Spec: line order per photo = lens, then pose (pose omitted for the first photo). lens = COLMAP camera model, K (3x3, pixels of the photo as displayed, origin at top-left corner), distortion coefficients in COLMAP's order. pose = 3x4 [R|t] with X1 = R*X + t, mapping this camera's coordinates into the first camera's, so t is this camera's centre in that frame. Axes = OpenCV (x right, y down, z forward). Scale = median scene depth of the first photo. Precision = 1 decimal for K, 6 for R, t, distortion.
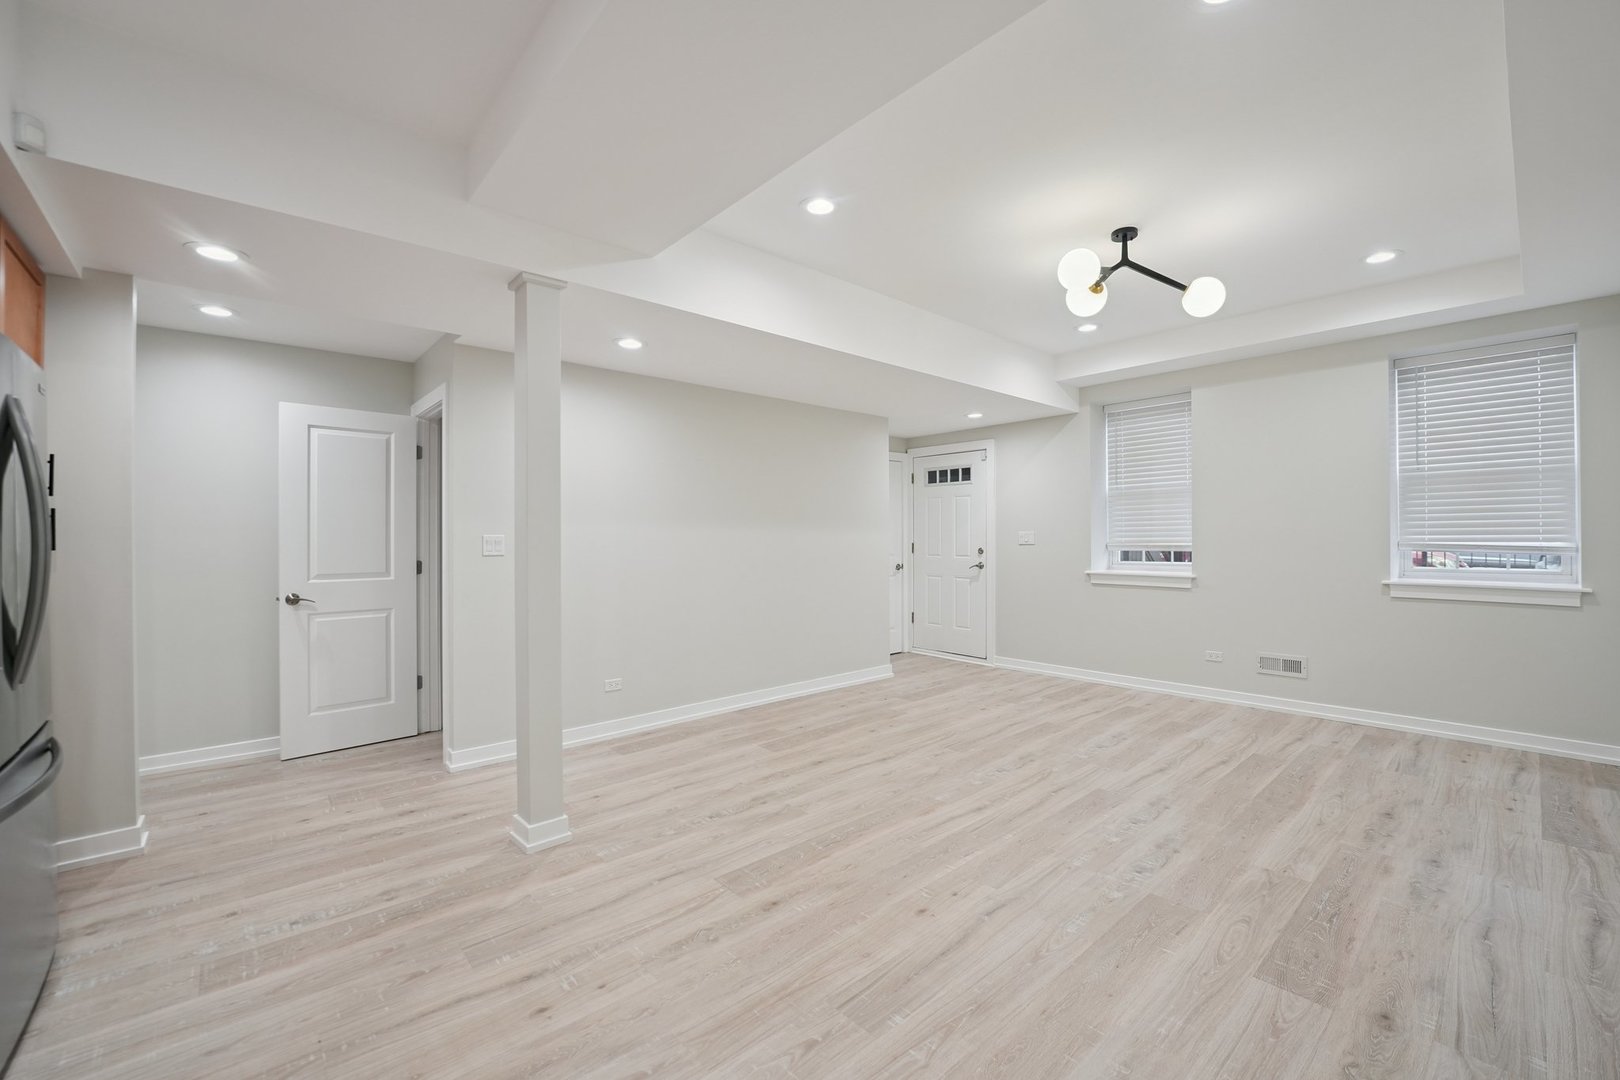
lens RADIAL K [[652.9, 0, 810.0], [0, 652.9, 540.0], [0, 0, 1]] dist [-0.000249, -0.000011]
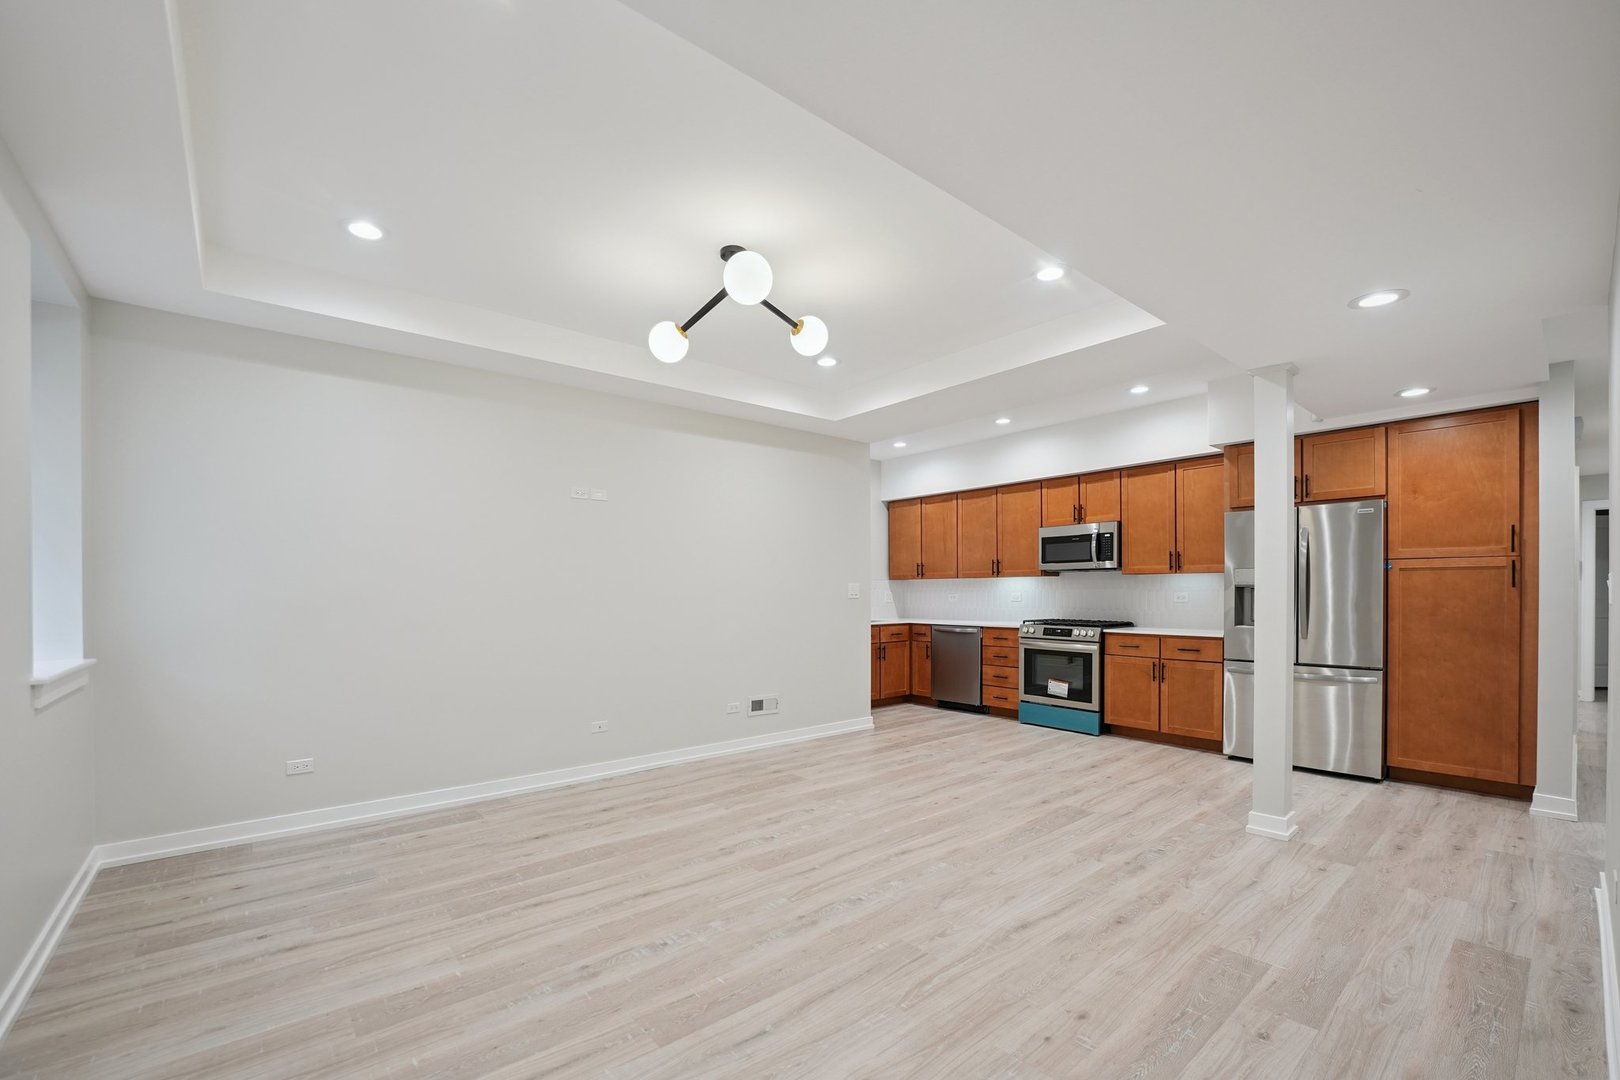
lens RADIAL K [[667.7, 0, 806.7], [0, 667.7, 590.5], [0, 0, 1]] dist [-0.000345, -0.000009]
pose [[-0.999572, 0.005657, 0.028700, 0.363852], [0.005867, 0.999957, 0.007243, -0.006232], [-0.028658, 0.007408, -0.999562, 1.965675]]
